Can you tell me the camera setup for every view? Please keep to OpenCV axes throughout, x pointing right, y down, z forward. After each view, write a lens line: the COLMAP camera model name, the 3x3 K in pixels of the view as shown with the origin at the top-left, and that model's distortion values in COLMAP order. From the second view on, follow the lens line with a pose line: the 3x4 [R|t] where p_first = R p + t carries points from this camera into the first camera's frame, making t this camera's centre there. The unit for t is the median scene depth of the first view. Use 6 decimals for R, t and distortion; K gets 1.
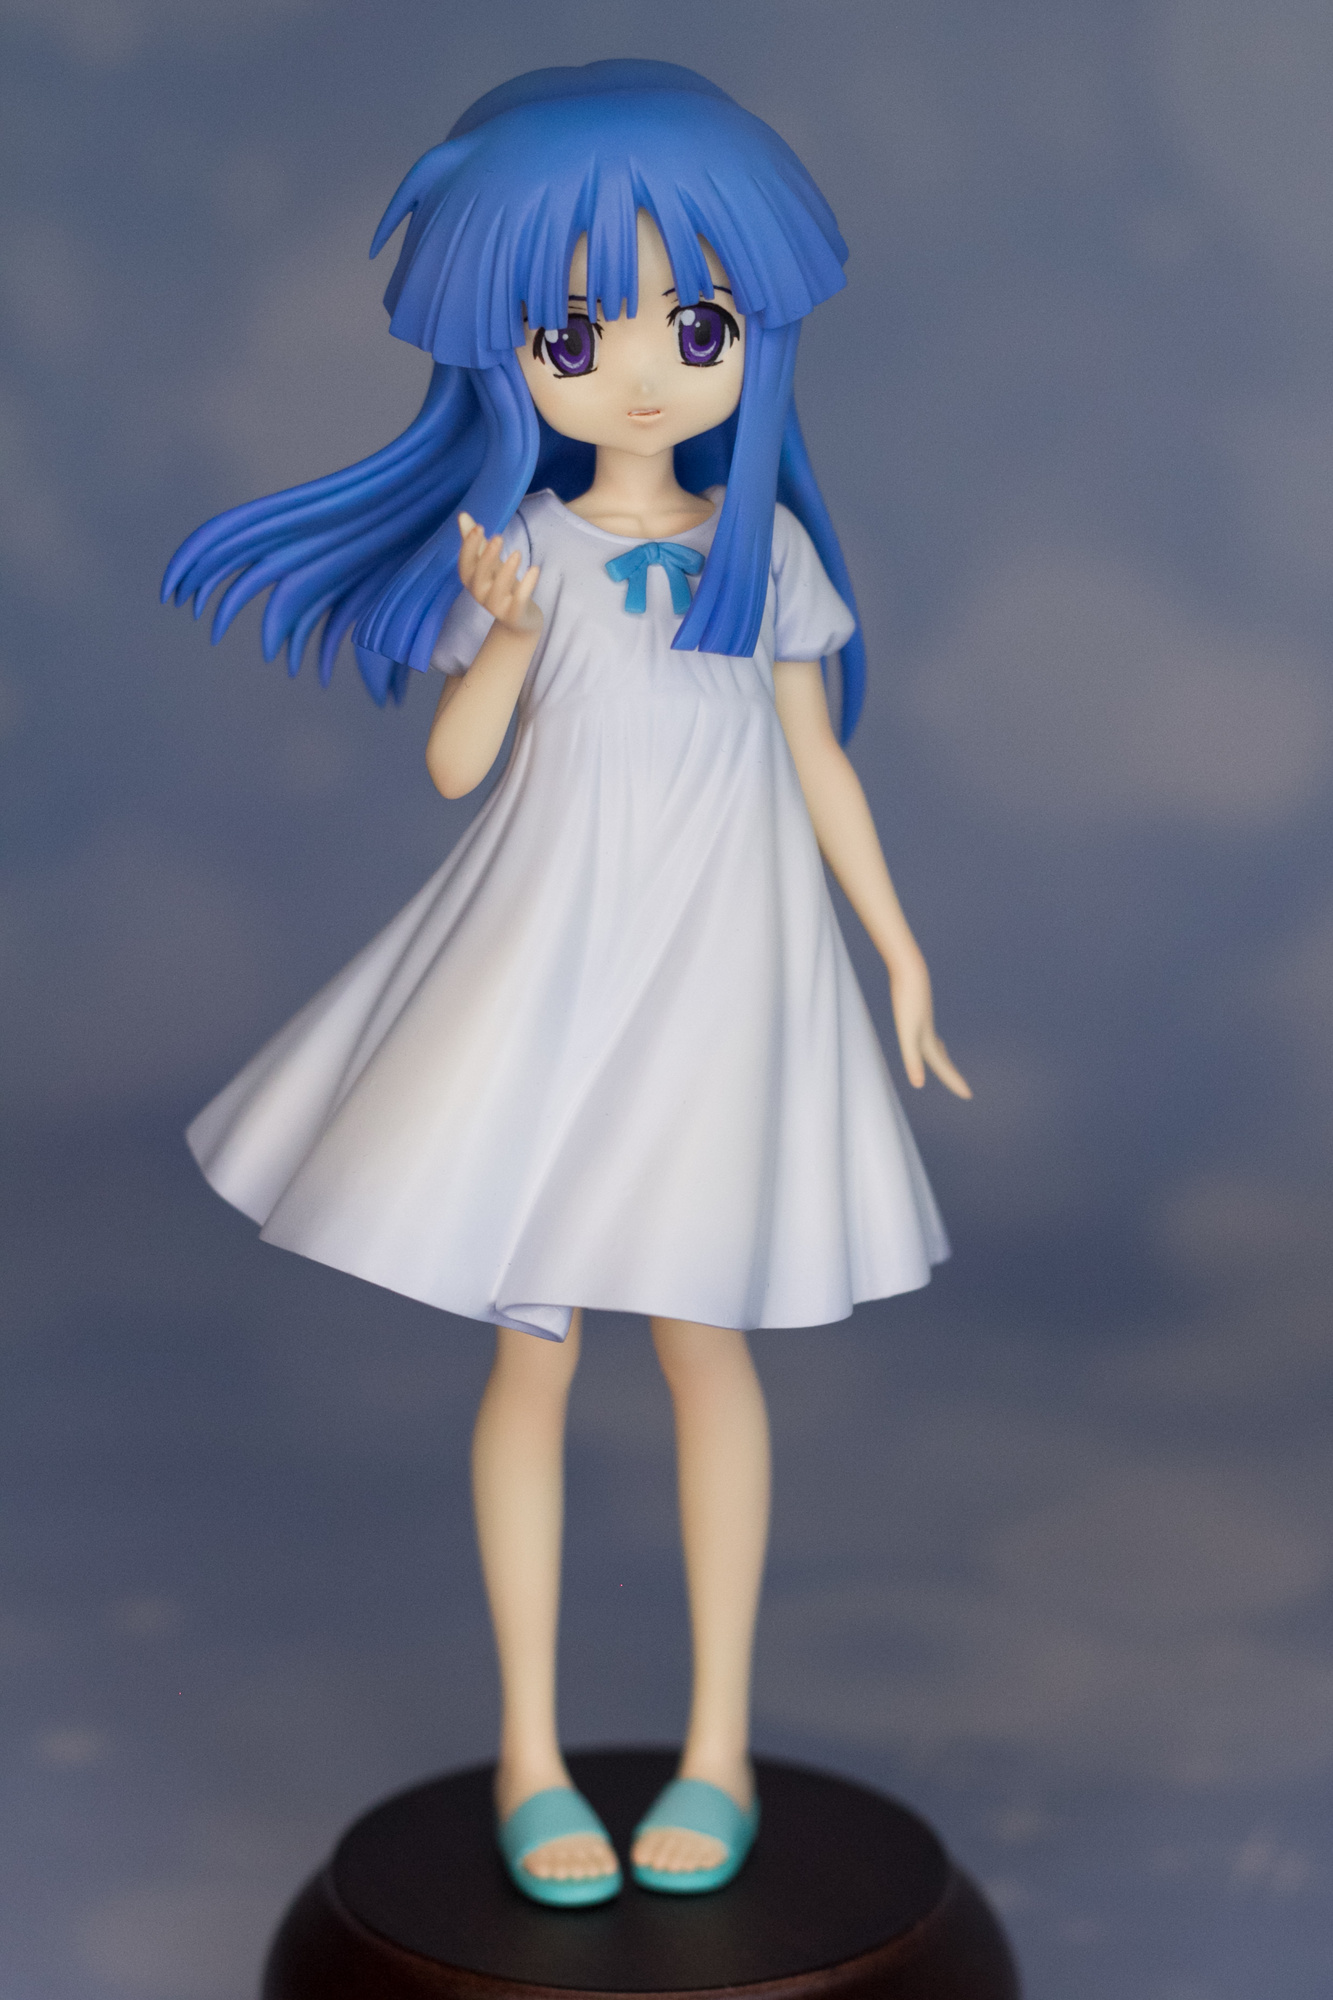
lens RADIAL K [[5556.9, 0, 672.2], [0, 5556.9, 985.1], [0, 0, 1]] dist [-0.132435, 0.000000]
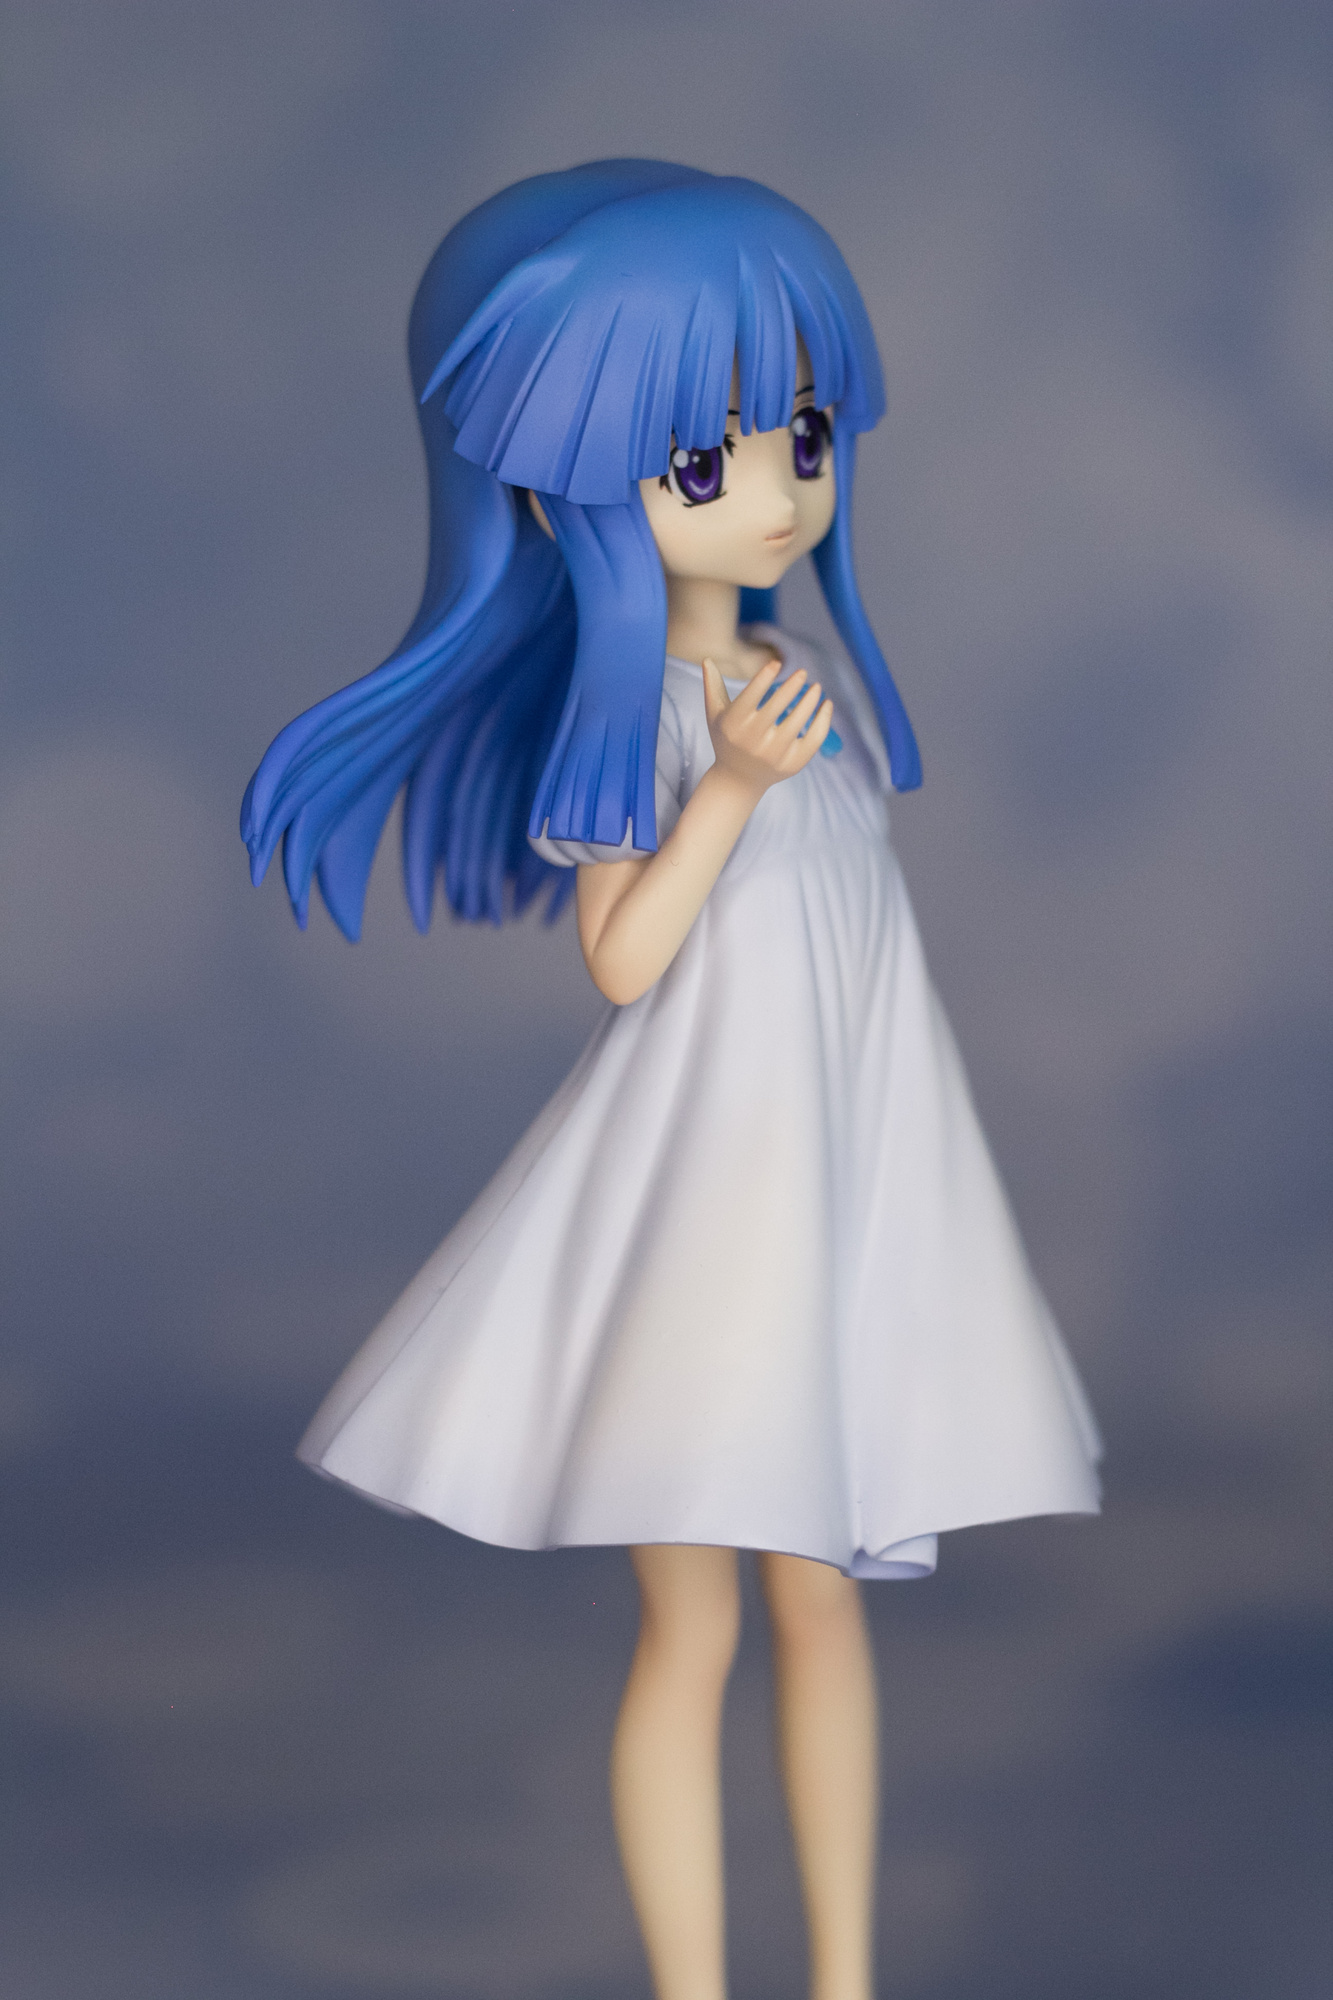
lens RADIAL K [[5556.9, 0, 675.7], [0, 5556.9, 1004.6], [0, 0, 1]] dist [-0.132435, 0.000000]
pose [[0.790192, -0.150170, 0.594177, -0.557493], [0.198978, 0.979857, -0.016973, -0.017530], [-0.579659, 0.131640, 0.804156, 0.302476]]
